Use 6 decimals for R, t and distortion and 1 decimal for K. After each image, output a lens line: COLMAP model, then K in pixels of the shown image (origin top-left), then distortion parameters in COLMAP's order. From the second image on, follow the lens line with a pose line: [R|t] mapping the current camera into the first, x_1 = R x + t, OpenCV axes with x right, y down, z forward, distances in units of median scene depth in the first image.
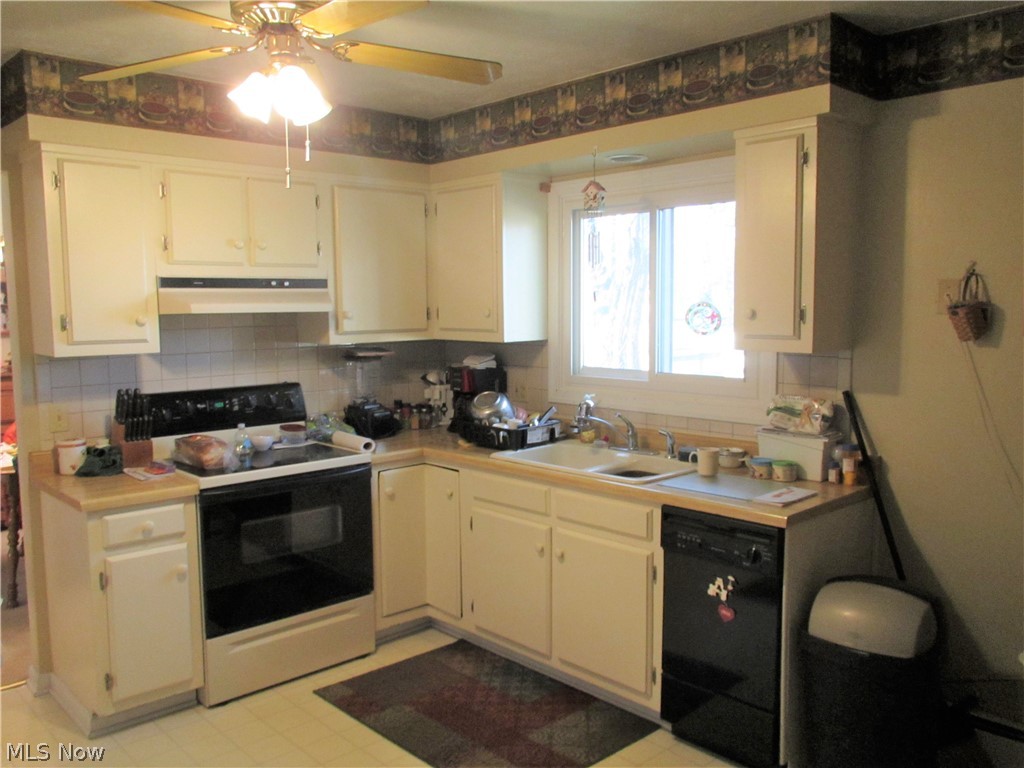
lens RADIAL K [[883.3, 0, 512.0], [0, 883.3, 384.0], [0, 0, 1]] dist [0.004949, 0.013238]
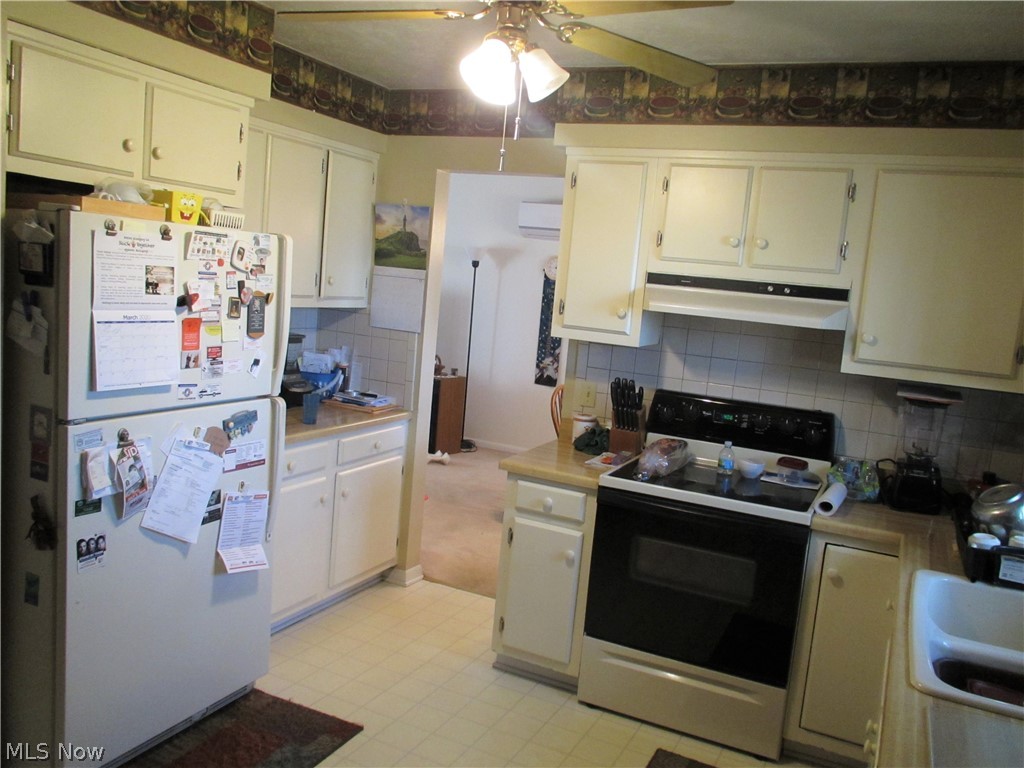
lens RADIAL K [[855.5, 0, 514.8], [0, 855.5, 385.2], [0, 0, 1]] dist [-0.011984, 0.008068]
pose [[0.371221, 0.161763, -0.914346, 0.411269], [-0.181120, 0.978408, 0.099562, -0.059863], [0.910709, 0.128647, 0.392504, 0.460616]]
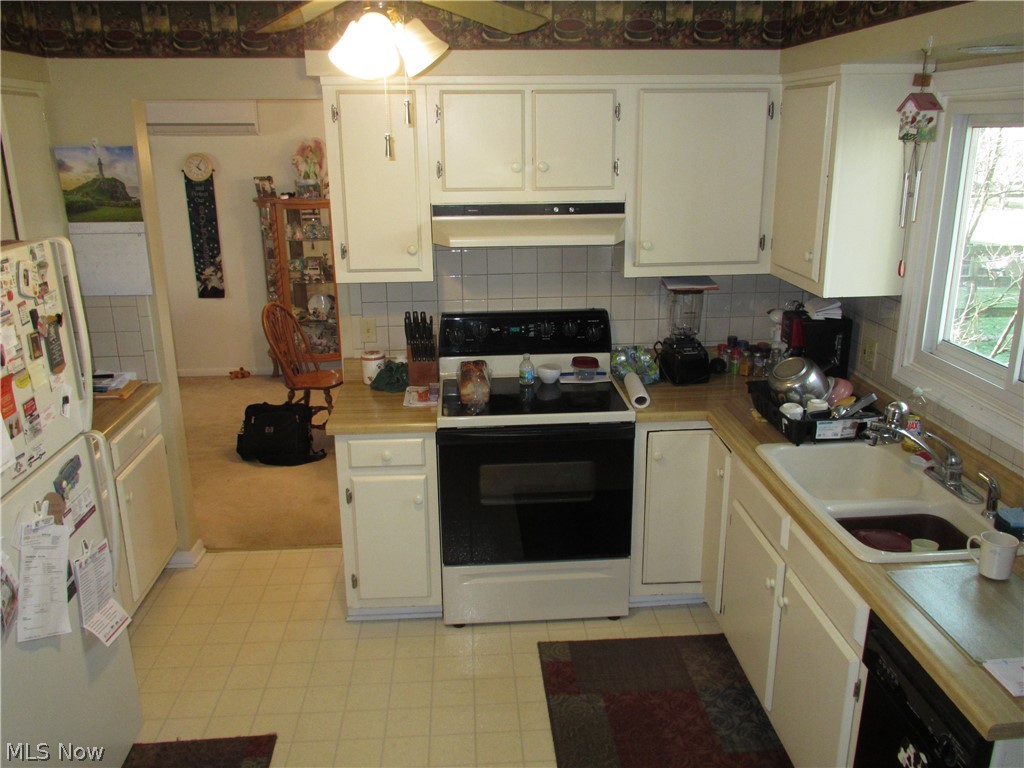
lens RADIAL K [[861.6, 0, 514.2], [0, 861.6, 388.4], [0, 0, 1]] dist [-0.017140, 0.010732]
pose [[0.783008, 0.181694, -0.594882, 0.253703], [-0.057401, 0.973412, 0.221754, -0.128472], [0.619357, -0.139488, 0.772619, 0.267585]]
